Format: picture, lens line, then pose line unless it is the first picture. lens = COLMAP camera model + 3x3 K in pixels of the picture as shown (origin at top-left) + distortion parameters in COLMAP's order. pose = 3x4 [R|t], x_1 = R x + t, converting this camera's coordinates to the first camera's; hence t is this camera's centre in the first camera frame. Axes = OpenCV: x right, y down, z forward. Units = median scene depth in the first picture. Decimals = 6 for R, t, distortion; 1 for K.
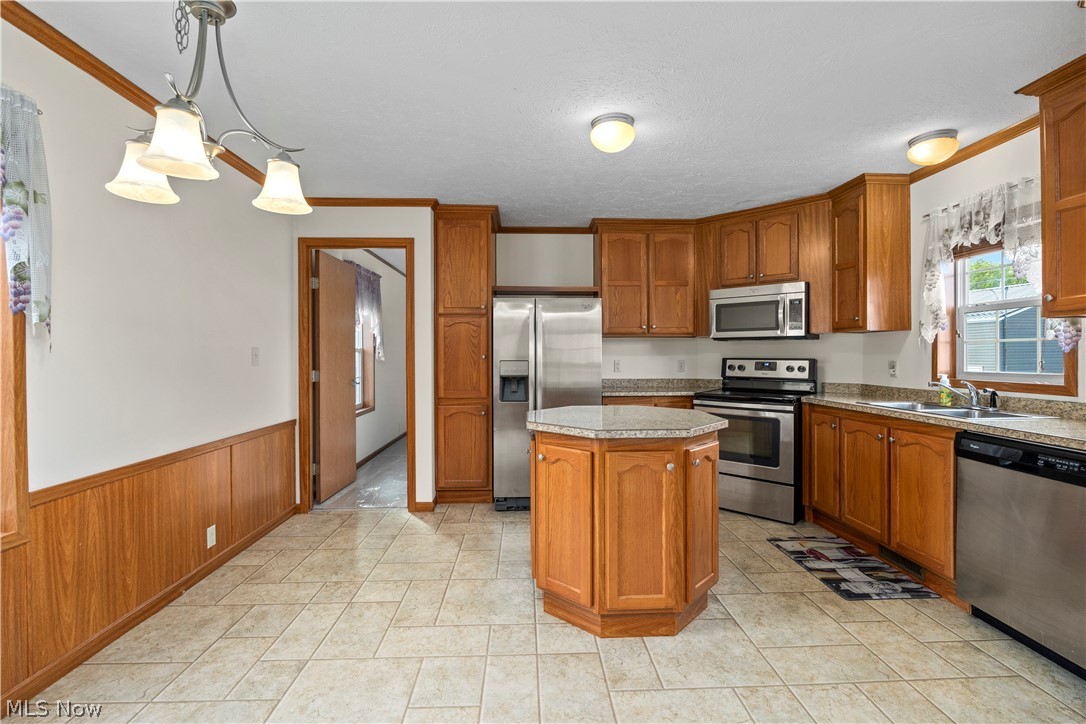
lens RADIAL K [[491.6, 0, 543.8], [0, 491.6, 359.1], [0, 0, 1]] dist [-0.017044, 0.000322]
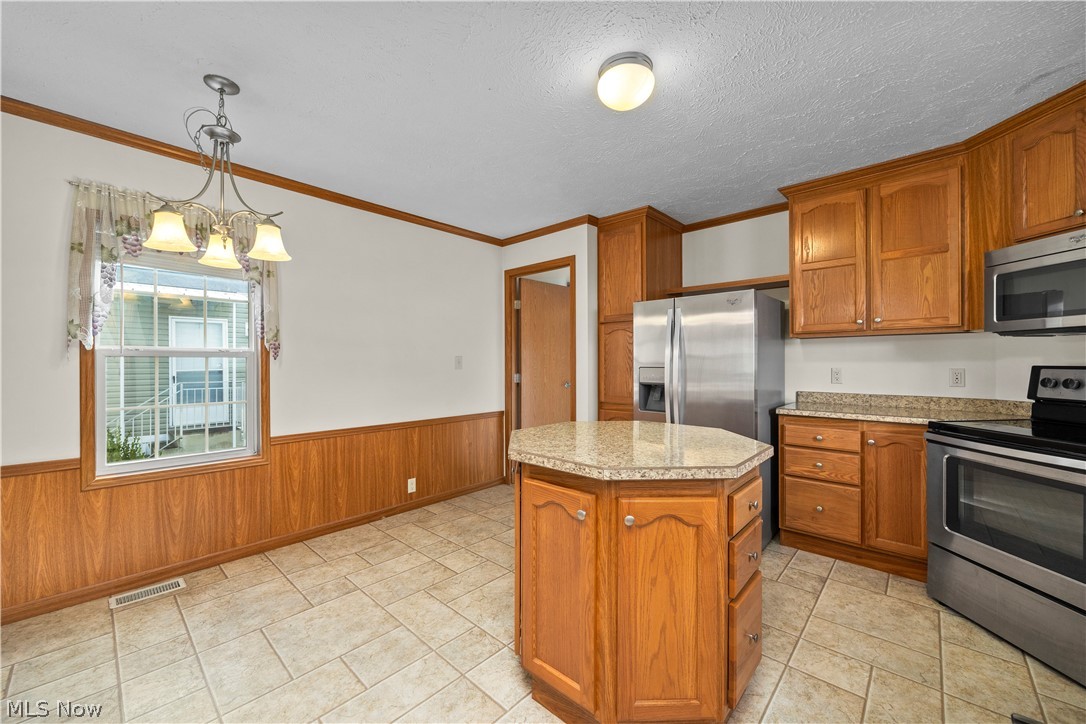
lens RADIAL K [[421.8, 0, 539.8], [0, 421.8, 365.4], [0, 0, 1]] dist [-0.009018, 0.000477]
pose [[0.700019, 0.005237, -0.714105, 0.362937], [-0.005136, 0.999984, 0.002299, -0.001203], [0.714106, 0.002058, 0.700035, 0.287363]]
